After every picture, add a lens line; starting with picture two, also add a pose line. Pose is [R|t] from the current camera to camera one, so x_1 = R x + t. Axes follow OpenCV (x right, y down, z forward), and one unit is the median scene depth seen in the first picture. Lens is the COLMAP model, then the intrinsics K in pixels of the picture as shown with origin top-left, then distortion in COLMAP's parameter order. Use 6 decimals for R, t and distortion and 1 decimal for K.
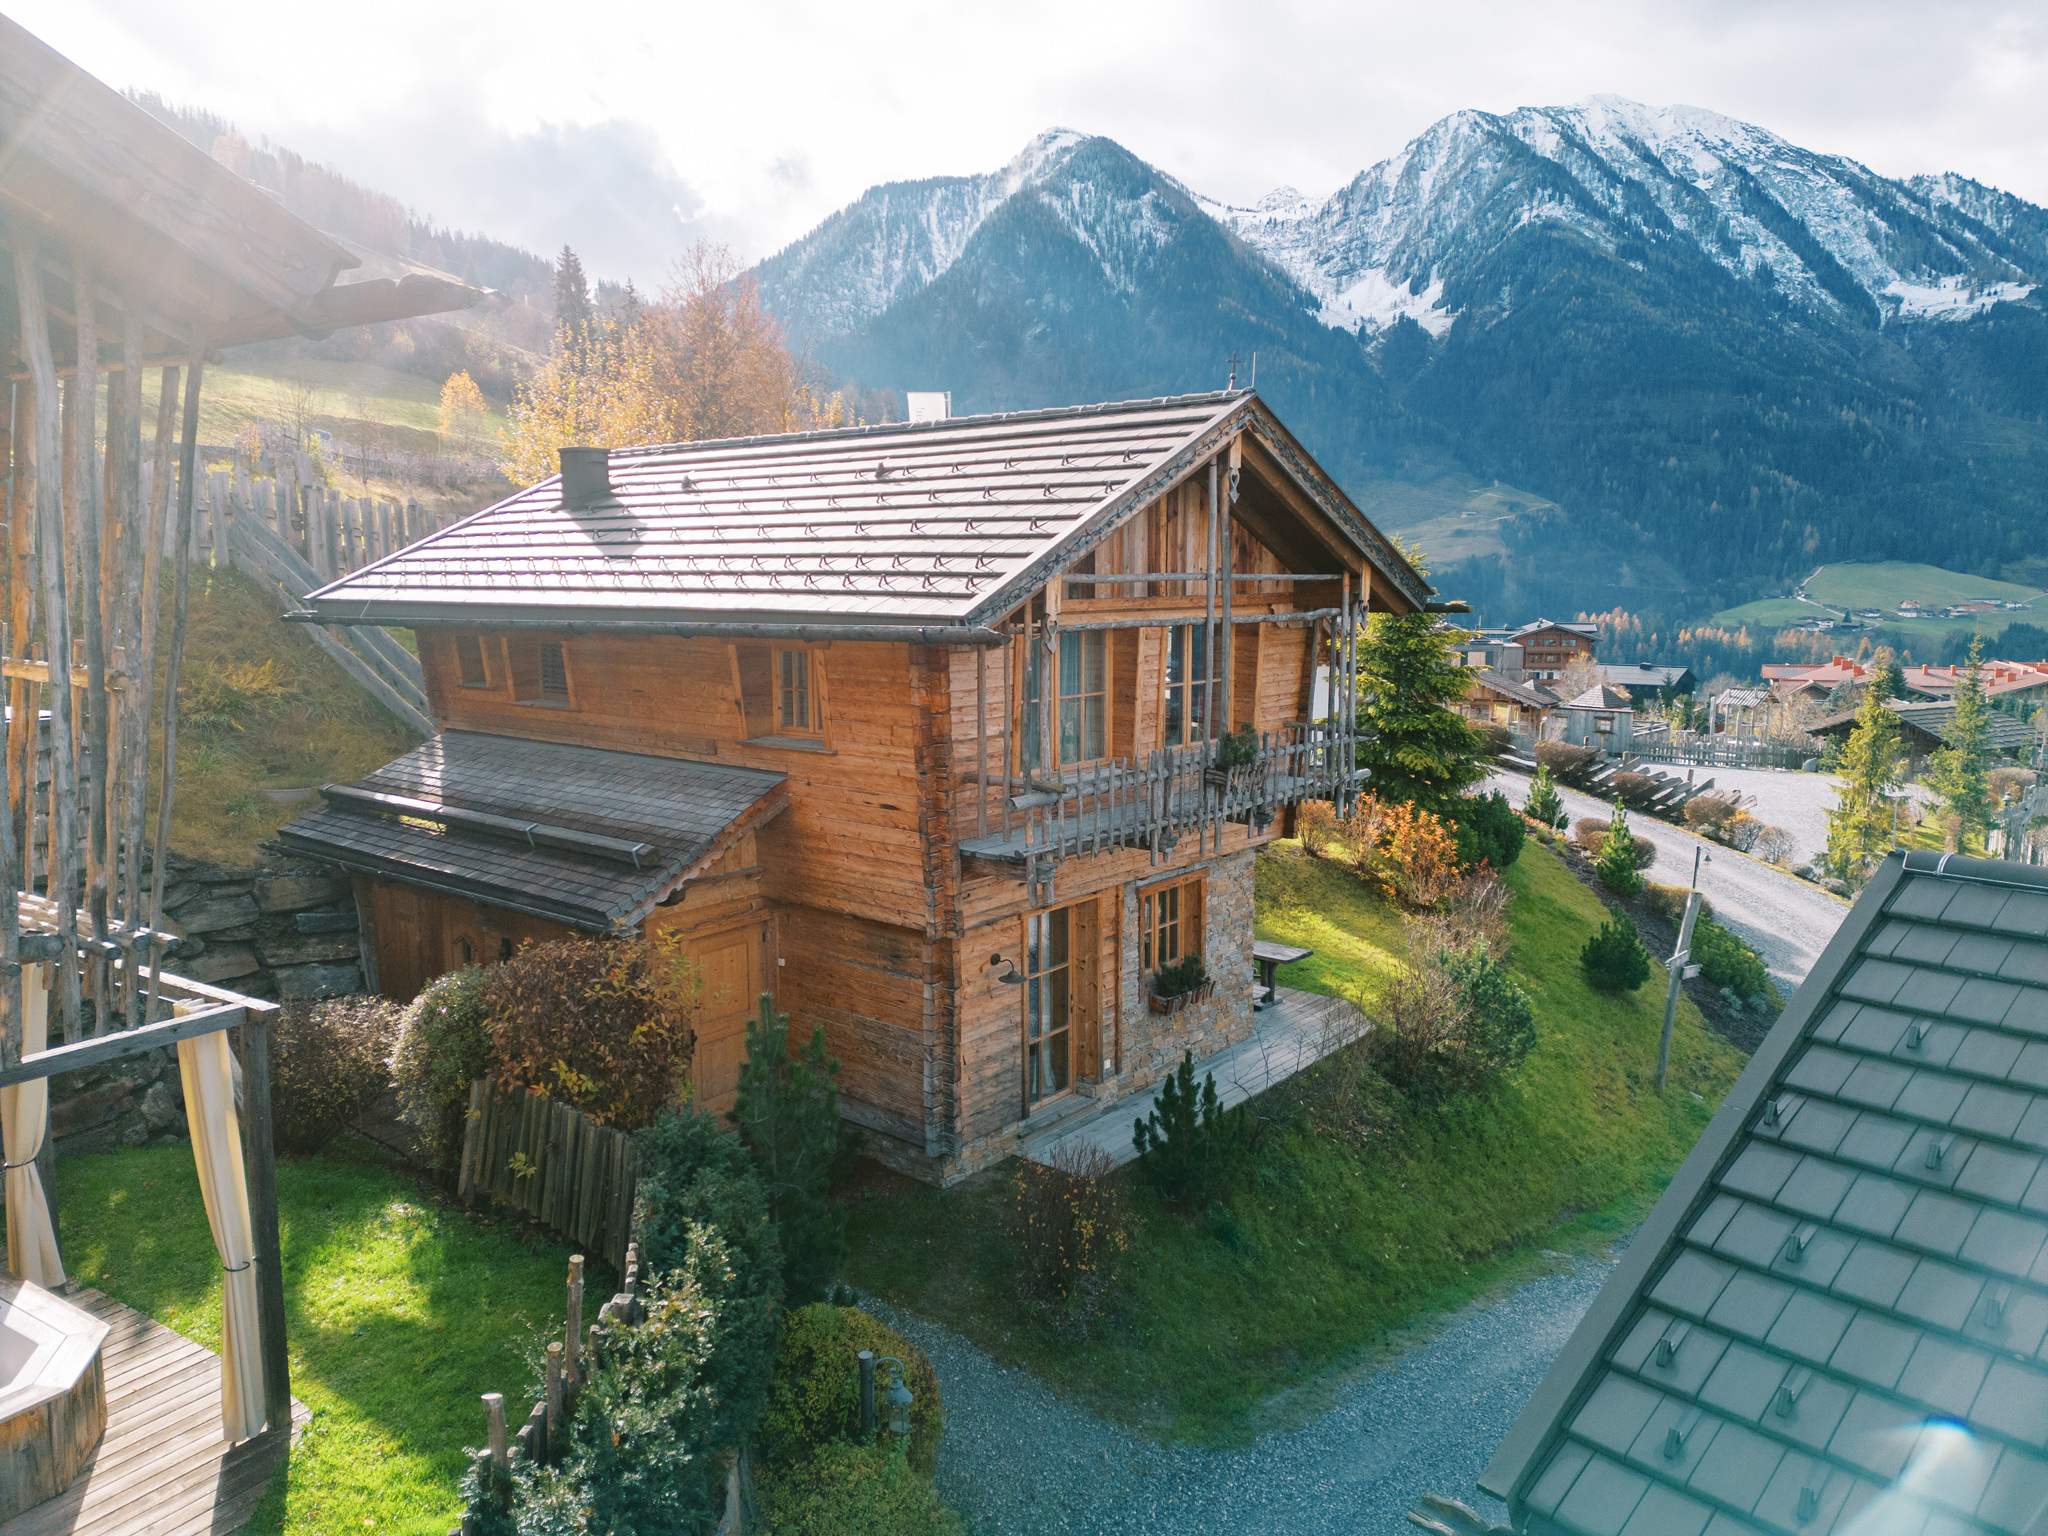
lens RADIAL K [[1492.1, 0, 1024.0], [0, 1492.1, 768.0], [0, 0, 1]] dist [-0.001917, 0.033682]
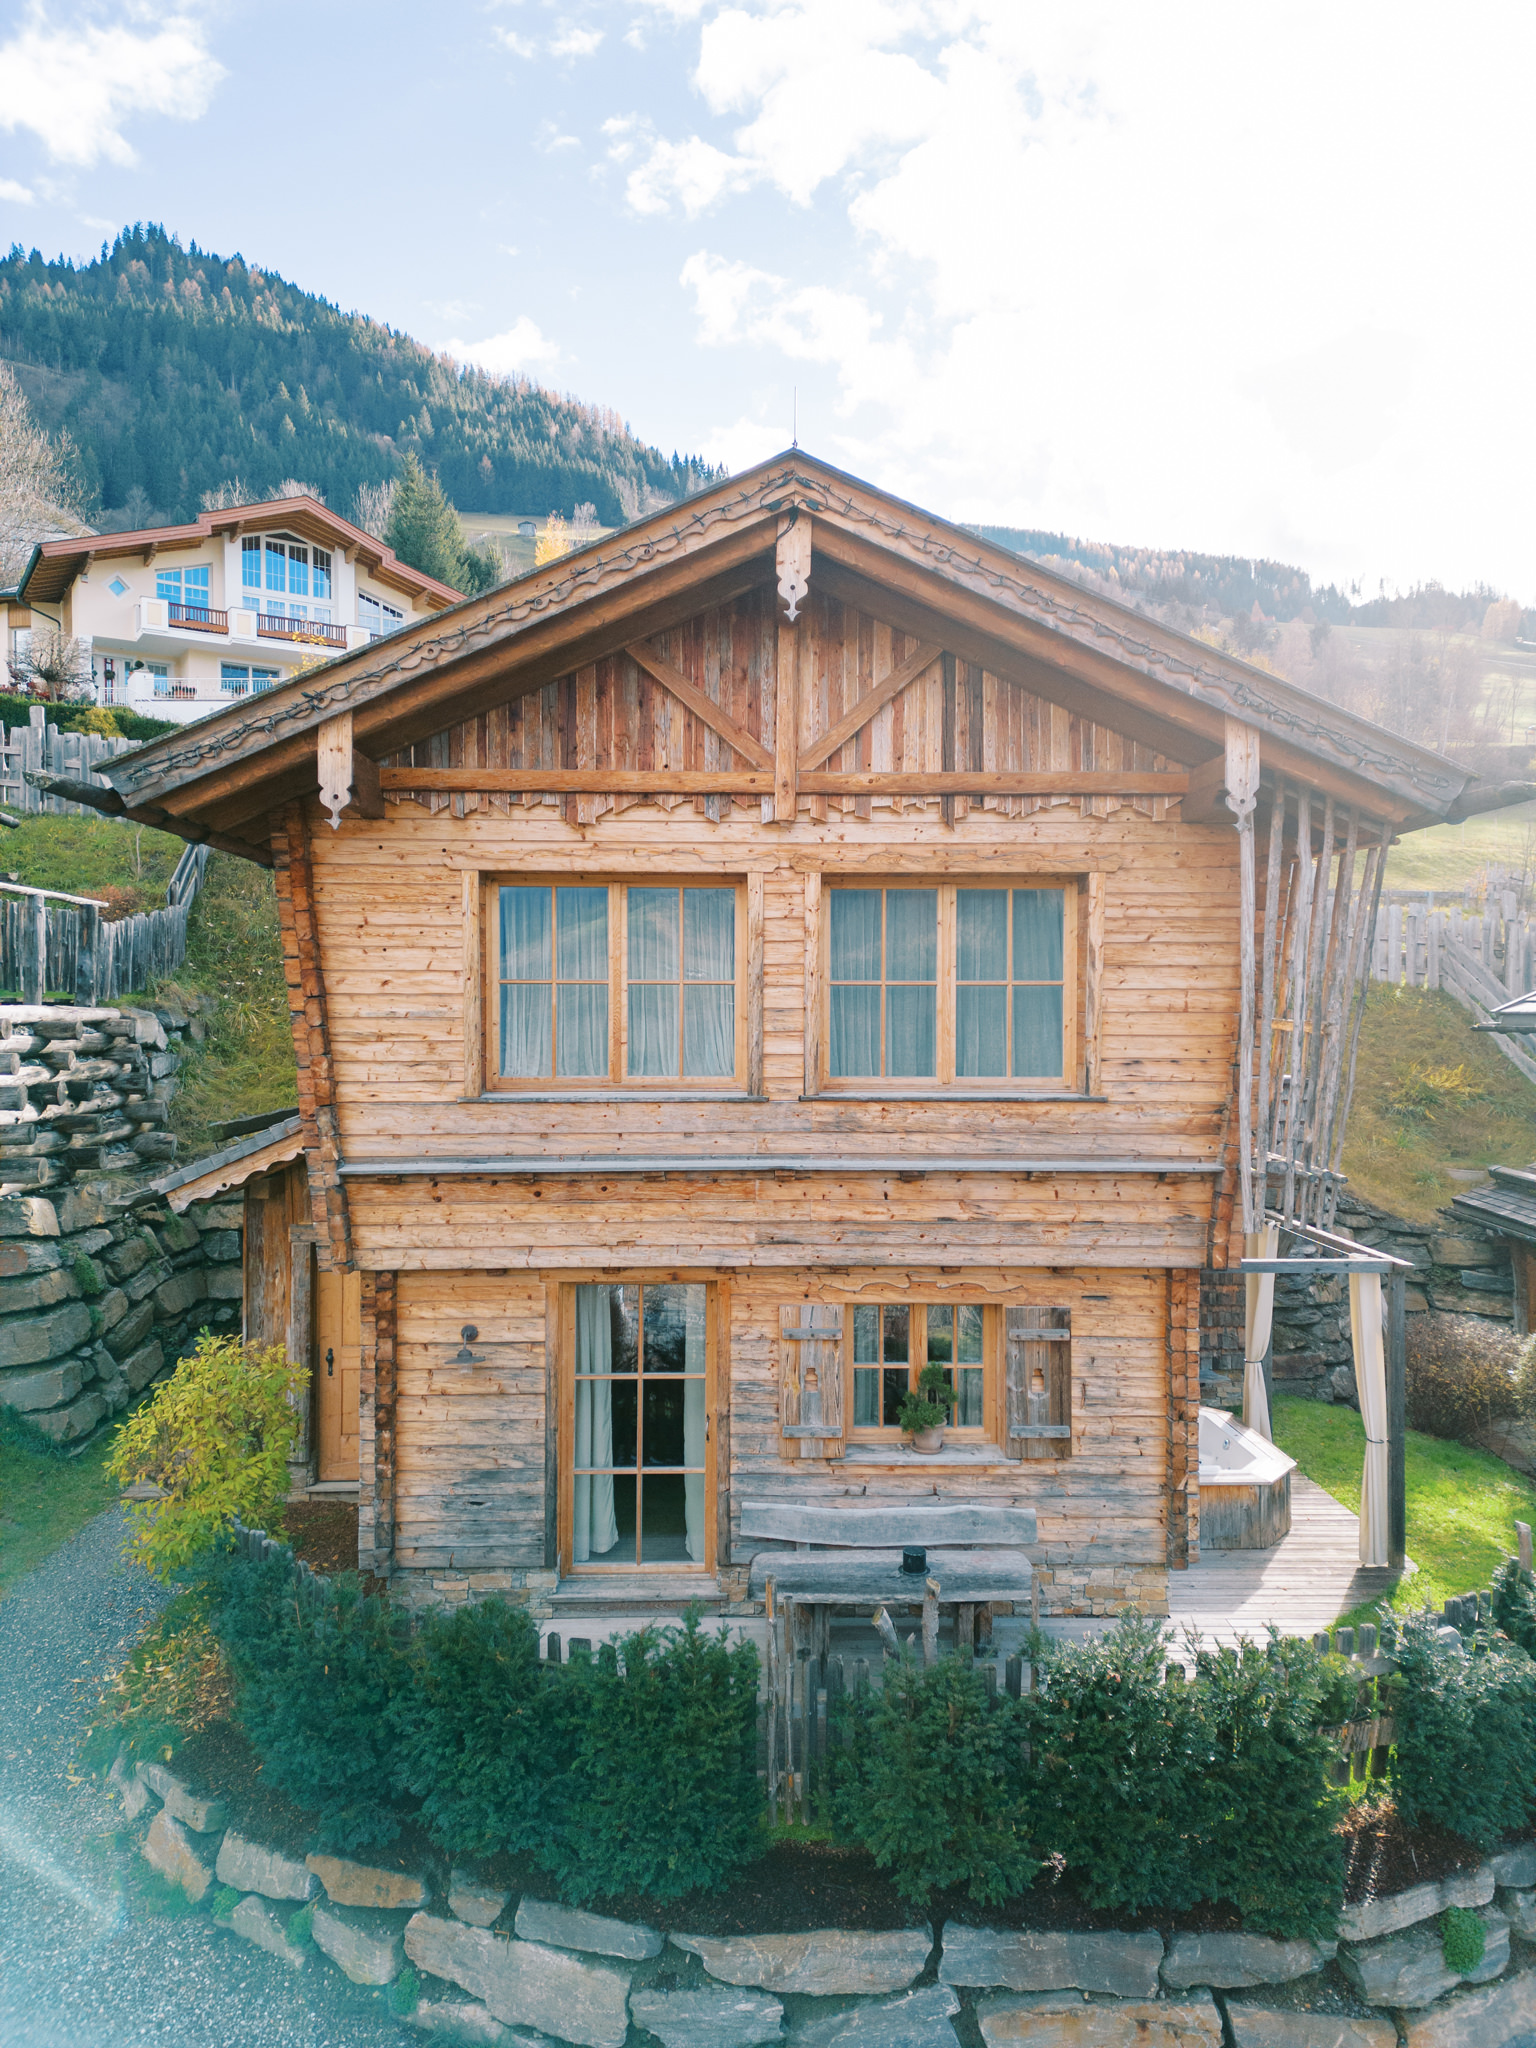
lens RADIAL K [[1492.1, 0, 768.0], [0, 1492.1, 1024.0], [0, 0, 1]] dist [-0.001917, 0.033682]
pose [[0.605284, 0.012953, -0.795904, 0.174725], [-0.109076, 0.991786, -0.066811, 0.056806], [0.788501, 0.127253, 0.601725, -0.255450]]
